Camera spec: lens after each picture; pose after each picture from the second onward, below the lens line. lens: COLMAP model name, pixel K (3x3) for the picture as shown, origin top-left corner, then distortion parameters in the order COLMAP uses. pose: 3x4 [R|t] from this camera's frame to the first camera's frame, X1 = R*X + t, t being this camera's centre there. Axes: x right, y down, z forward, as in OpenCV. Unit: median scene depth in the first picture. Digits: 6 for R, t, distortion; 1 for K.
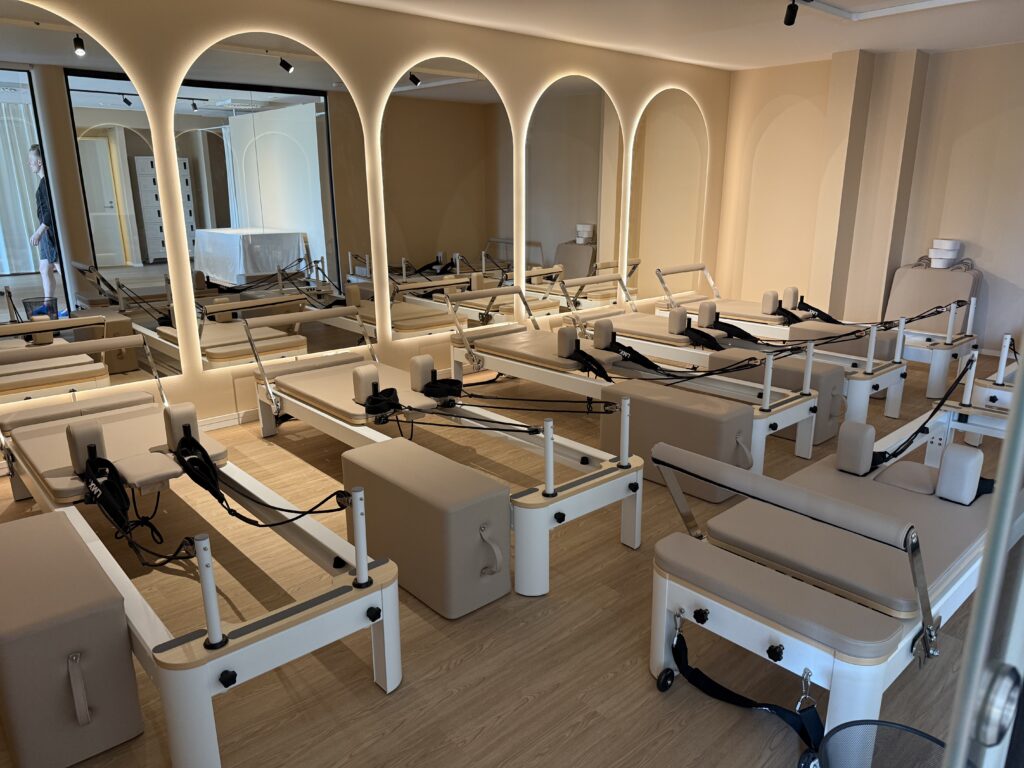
lens RADIAL K [[732.9, 0, 512.0], [0, 732.9, 384.0], [0, 0, 1]] dist [0.060564, -0.004726]
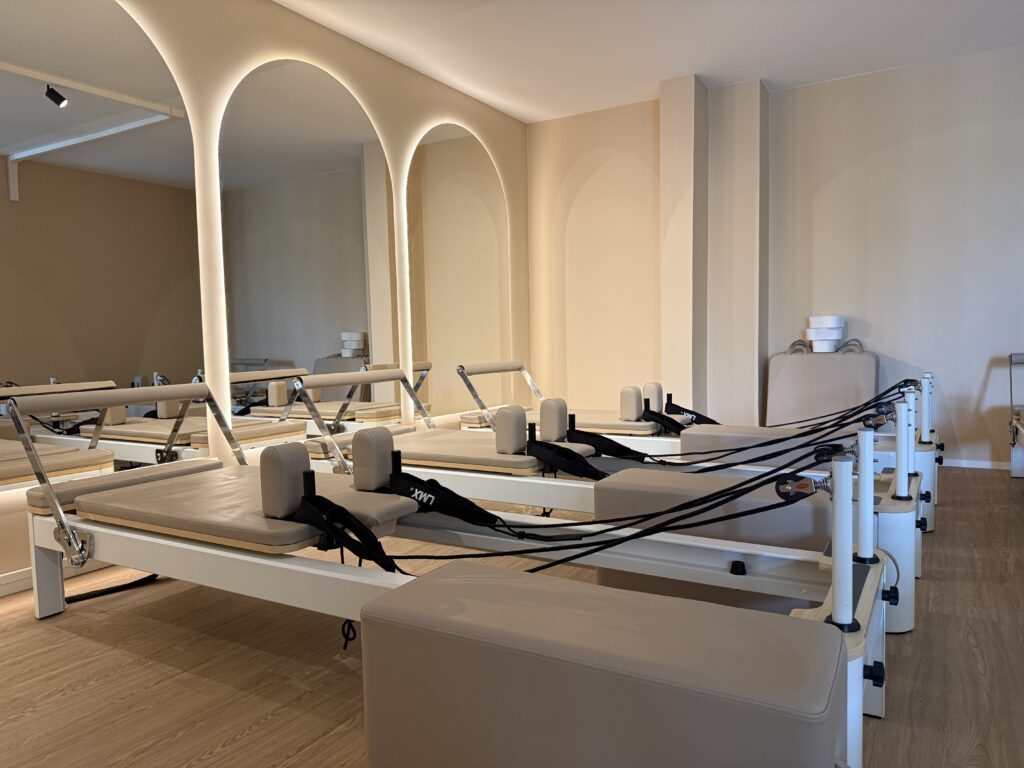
lens RADIAL K [[732.9, 0, 512.0], [0, 732.9, 384.0], [0, 0, 1]] dist [0.060564, -0.004726]
pose [[0.957170, -0.037064, 0.287144, 0.060225], [0.094717, 0.977285, -0.189585, -0.013660], [-0.273595, 0.208662, 0.938939, 0.416796]]
